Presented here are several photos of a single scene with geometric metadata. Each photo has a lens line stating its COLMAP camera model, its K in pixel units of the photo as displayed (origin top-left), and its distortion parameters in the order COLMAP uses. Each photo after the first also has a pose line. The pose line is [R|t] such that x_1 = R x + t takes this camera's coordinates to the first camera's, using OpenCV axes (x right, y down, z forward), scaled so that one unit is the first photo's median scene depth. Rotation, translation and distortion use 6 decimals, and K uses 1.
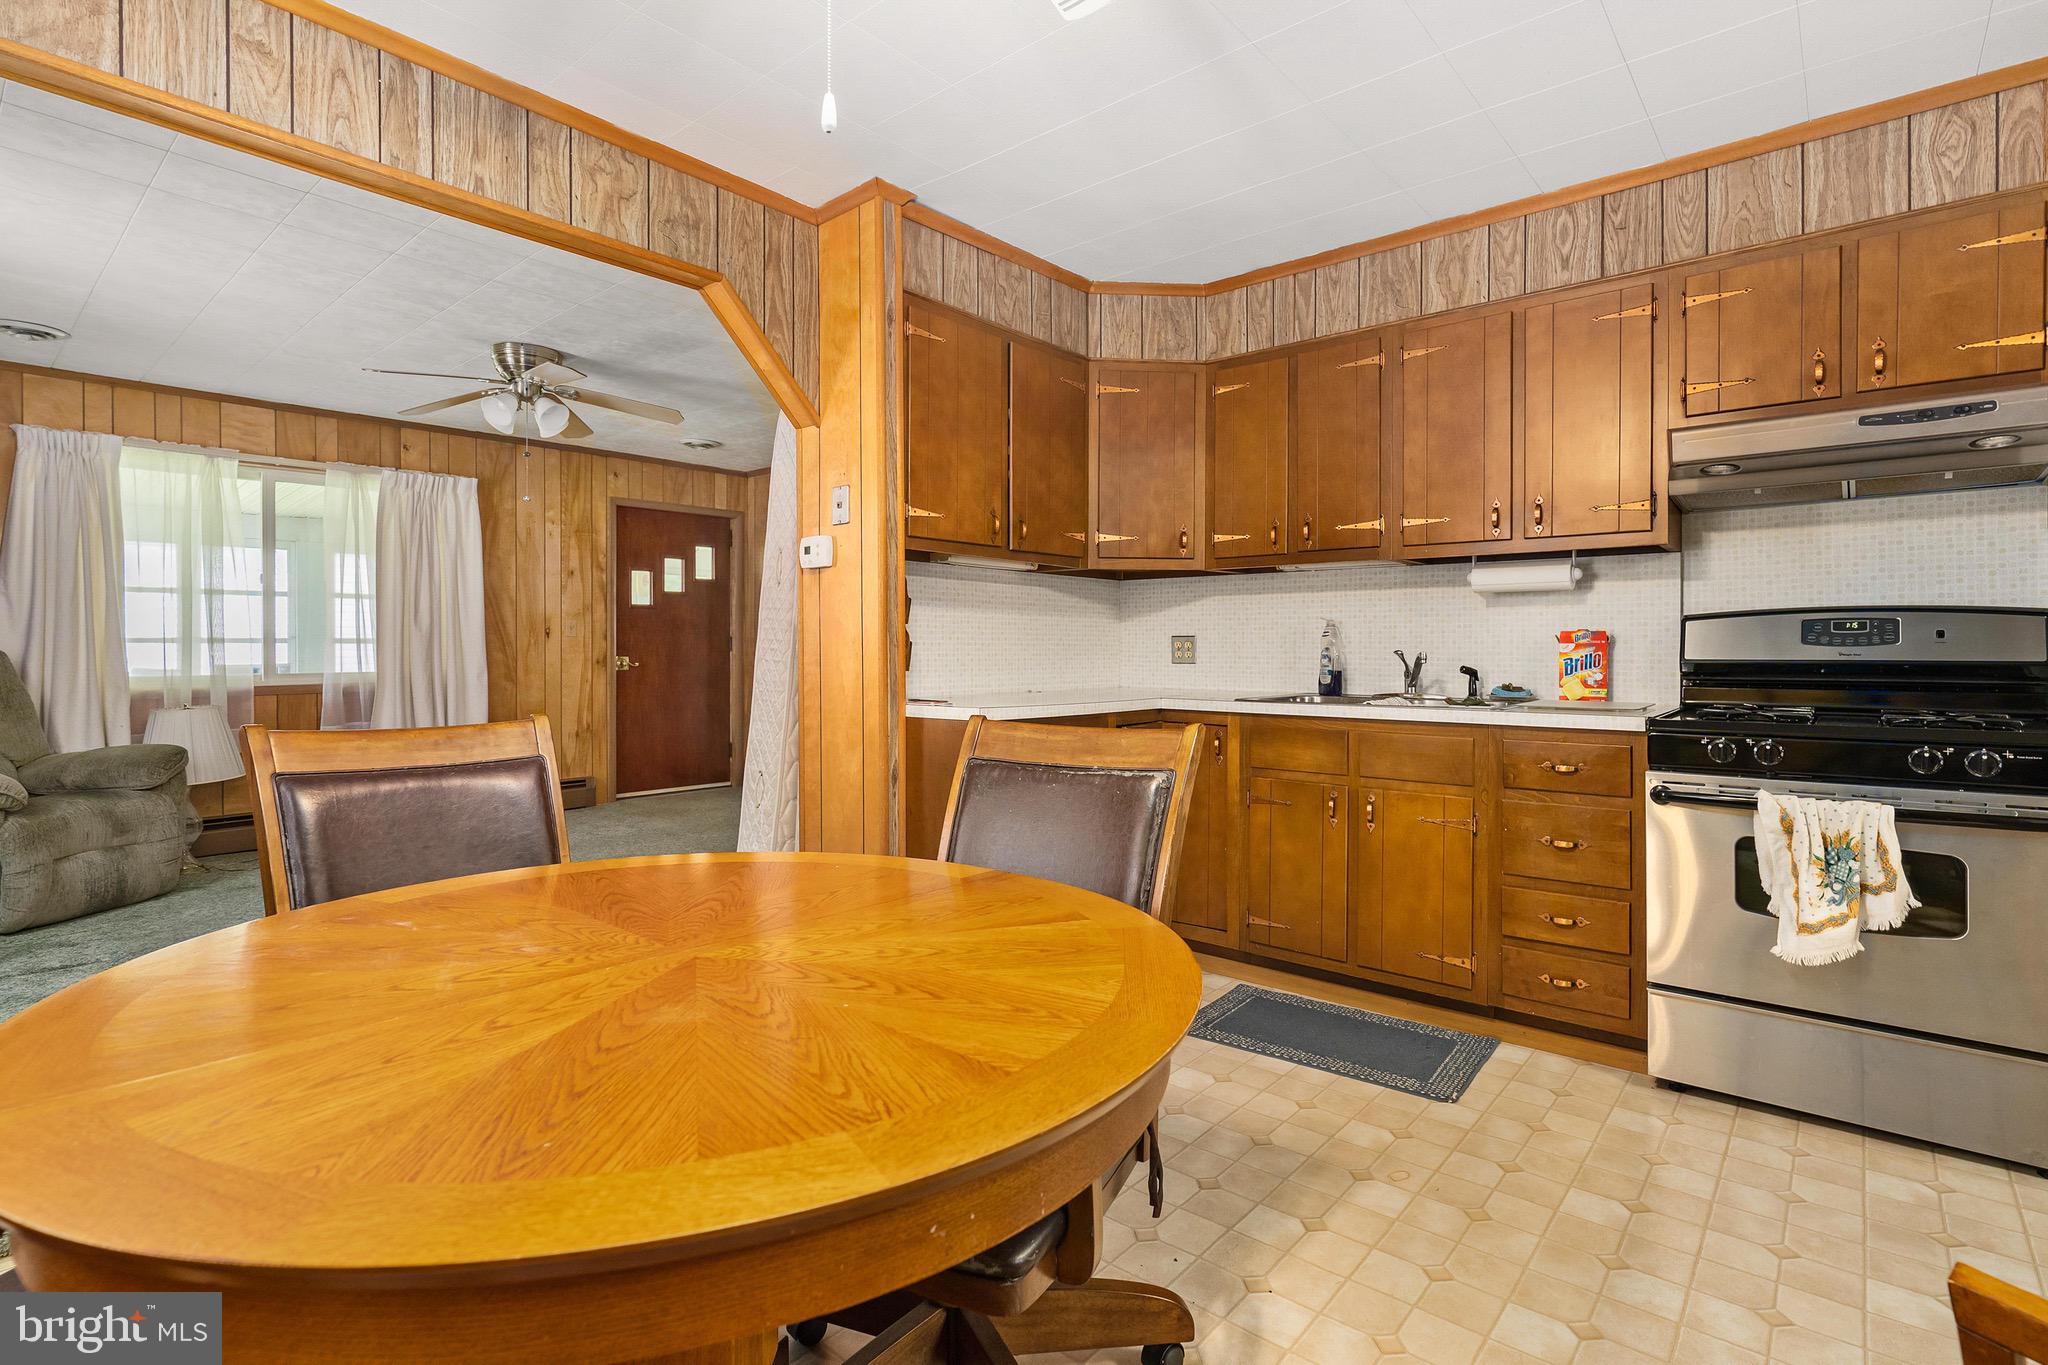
lens RADIAL K [[970.7, 0, 1037.3], [0, 970.7, 654.4], [0, 0, 1]] dist [-0.008326, 0.004151]
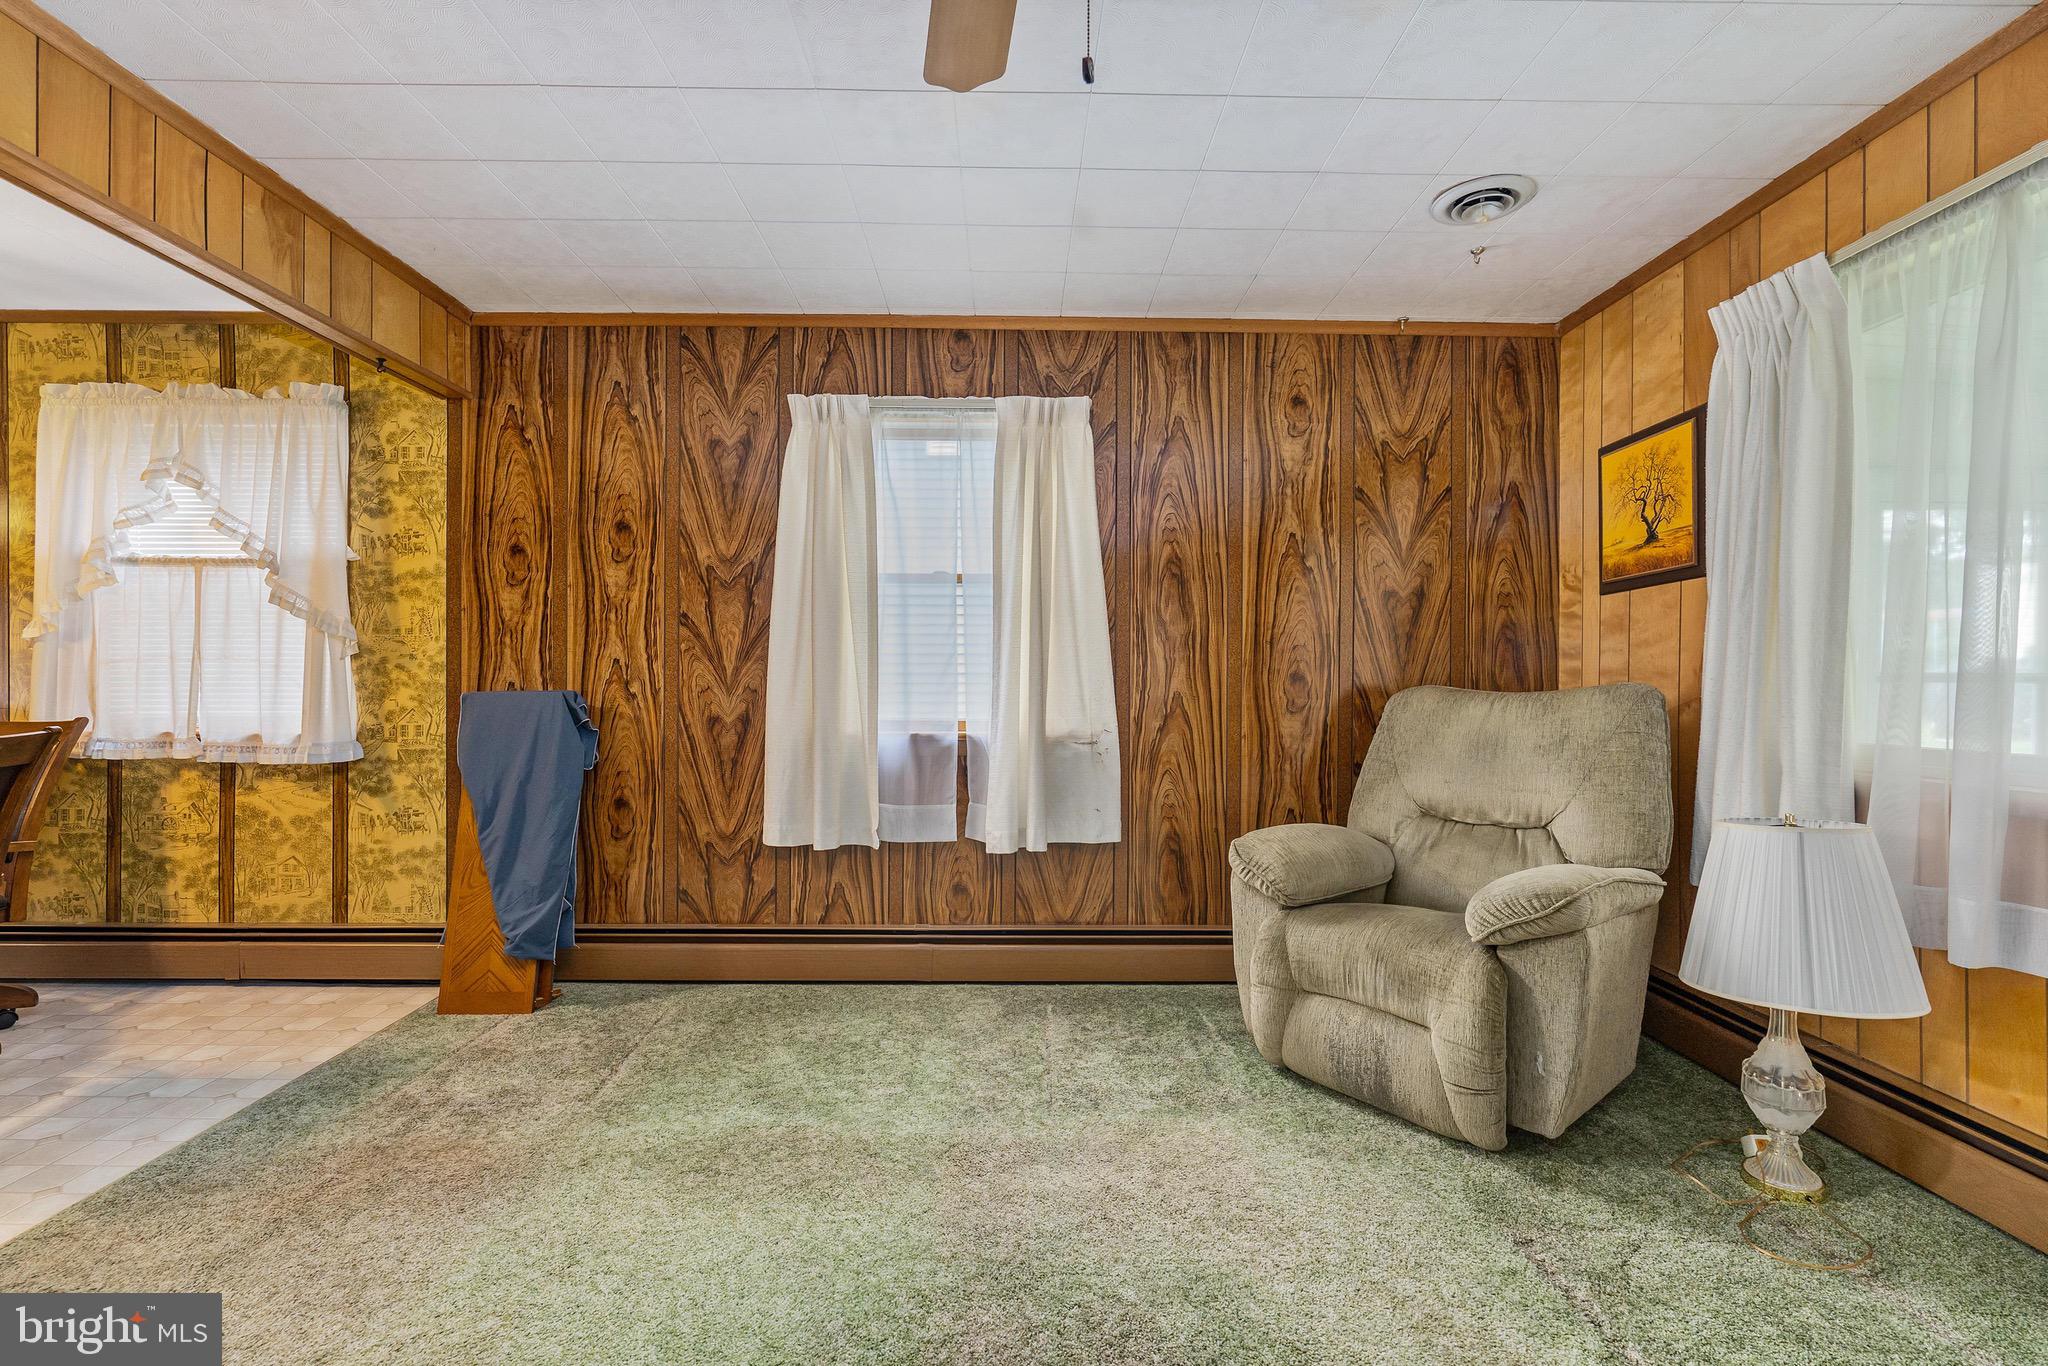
lens RADIAL K [[936.6, 0, 1012.5], [0, 936.6, 687.4], [0, 0, 1]] dist [-0.008463, 0.003564]
pose [[-0.760342, 0.000284, -0.649523, -0.503305], [-0.006907, 0.999940, 0.008522, -0.011395], [0.649486, 0.010966, -0.760294, 1.649109]]
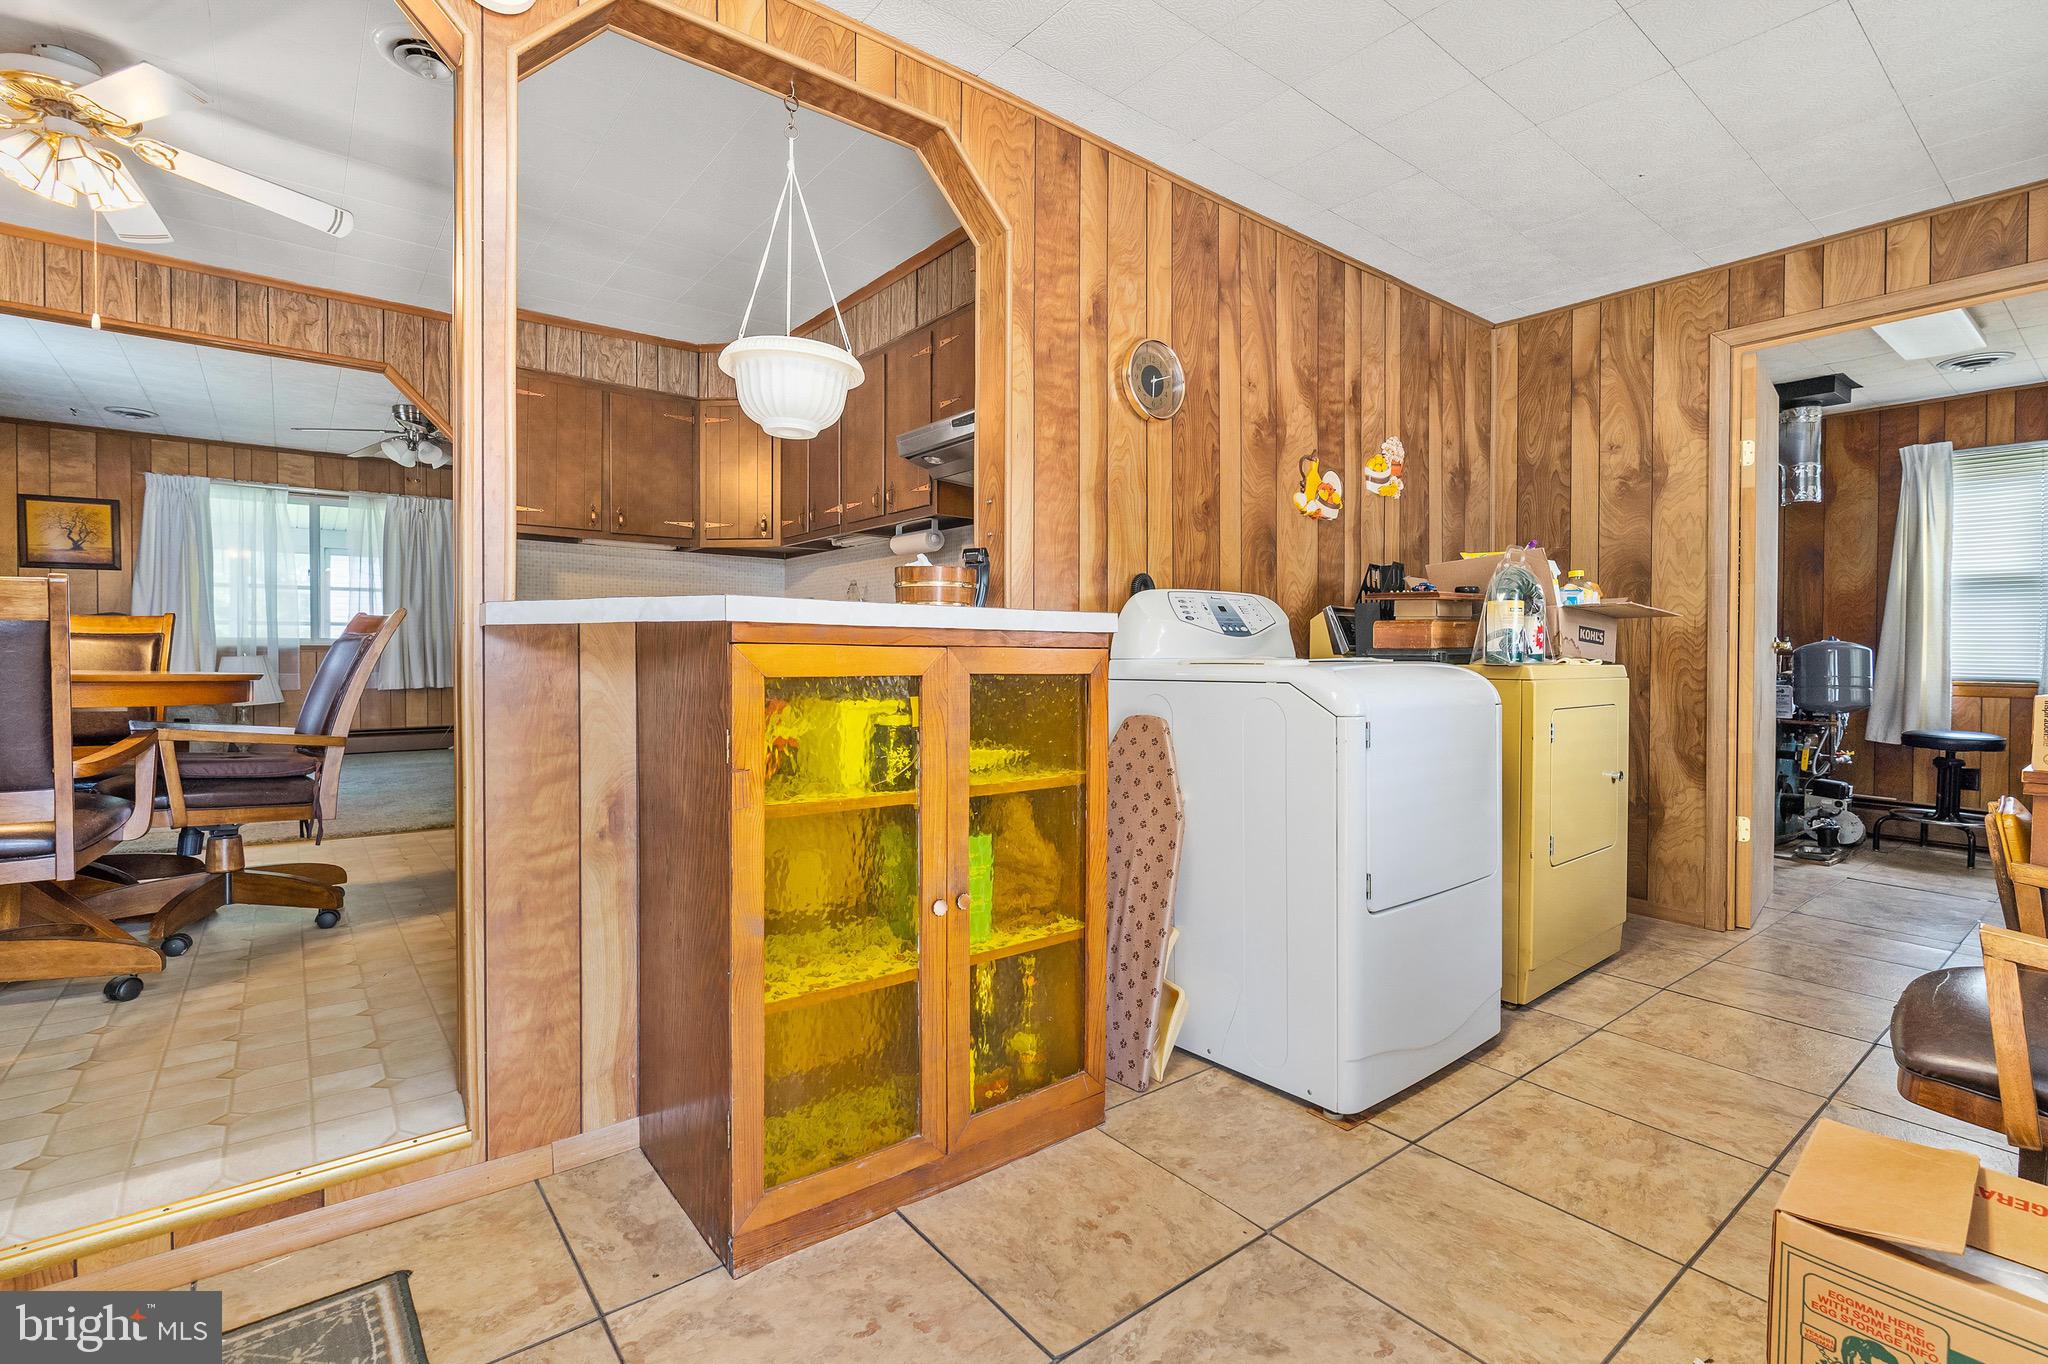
lens RADIAL K [[936.6, 0, 1030.7], [0, 936.6, 674.3], [0, 0, 1]] dist [-0.008463, 0.003564]
pose [[0.980677, 0.007840, -0.195479, 0.923924], [-0.006381, 0.999947, 0.008094, 0.096891], [0.195532, -0.006690, 0.980675, -0.289006]]
